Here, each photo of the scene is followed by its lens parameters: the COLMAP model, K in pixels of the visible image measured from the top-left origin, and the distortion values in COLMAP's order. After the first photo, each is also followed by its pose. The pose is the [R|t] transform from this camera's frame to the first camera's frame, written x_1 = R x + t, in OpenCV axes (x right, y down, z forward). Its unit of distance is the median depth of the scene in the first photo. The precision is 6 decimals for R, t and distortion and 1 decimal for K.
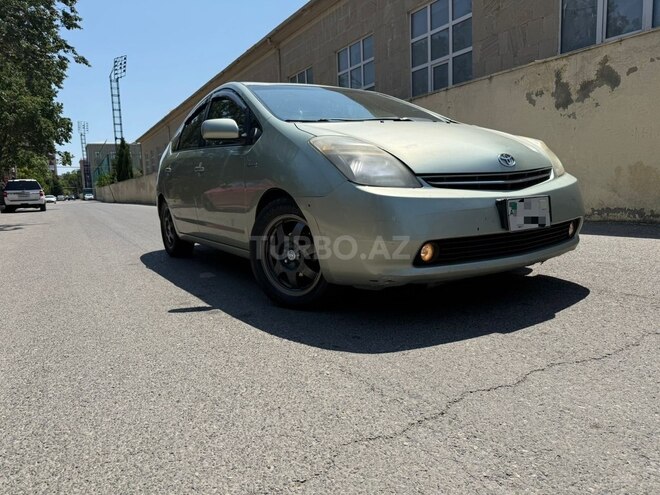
lens RADIAL K [[469.9, 0, 327.3], [0, 469.9, 246.2], [0, 0, 1]] dist [0.023508, -0.028959]
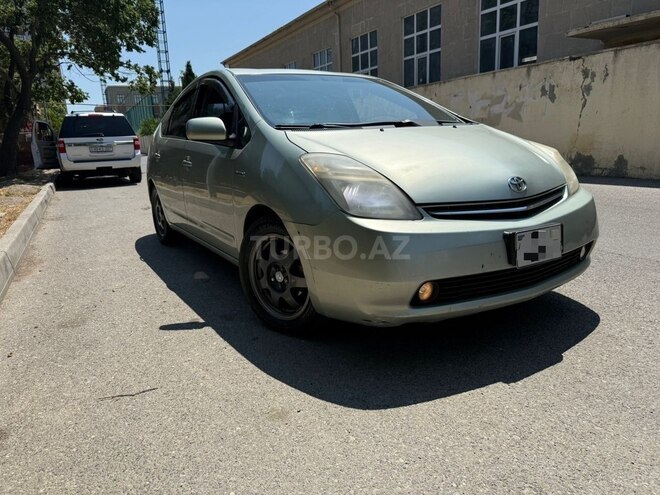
lens RADIAL K [[469.9, 0, 328.3], [0, 469.9, 246.8], [0, 0, 1]] dist [0.023508, -0.028959]
pose [[0.999908, 0.013424, -0.002168, 0.017007], [-0.013177, 0.995923, 0.089235, -0.112463], [0.003357, -0.089199, 0.996008, 0.069442]]
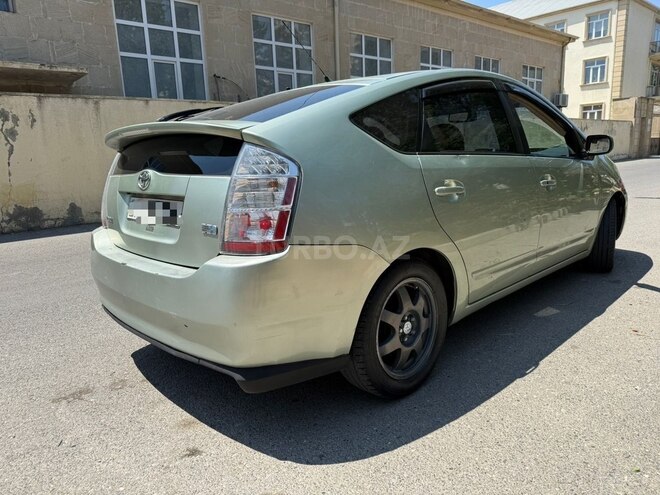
lens RADIAL K [[469.9, 0, 324.3], [0, 469.9, 253.0], [0, 0, 1]] dist [0.023508, -0.028959]
pose [[-0.206827, -0.134418, 0.969100, -1.274233], [0.191560, 0.965782, 0.174841, -0.340542], [-0.959441, 0.221802, -0.174000, 1.999595]]
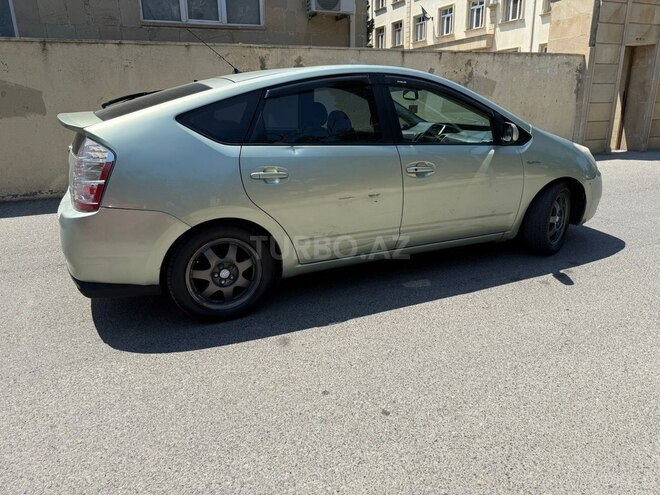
lens RADIAL K [[469.9, 0, 335.6], [0, 469.9, 245.5], [0, 0, 1]] dist [0.023508, -0.028959]
pose [[0.106841, -0.256866, 0.960523, -1.534040], [0.139040, 0.960420, 0.241373, -0.342085], [-0.984506, 0.107762, 0.138326, 1.380055]]
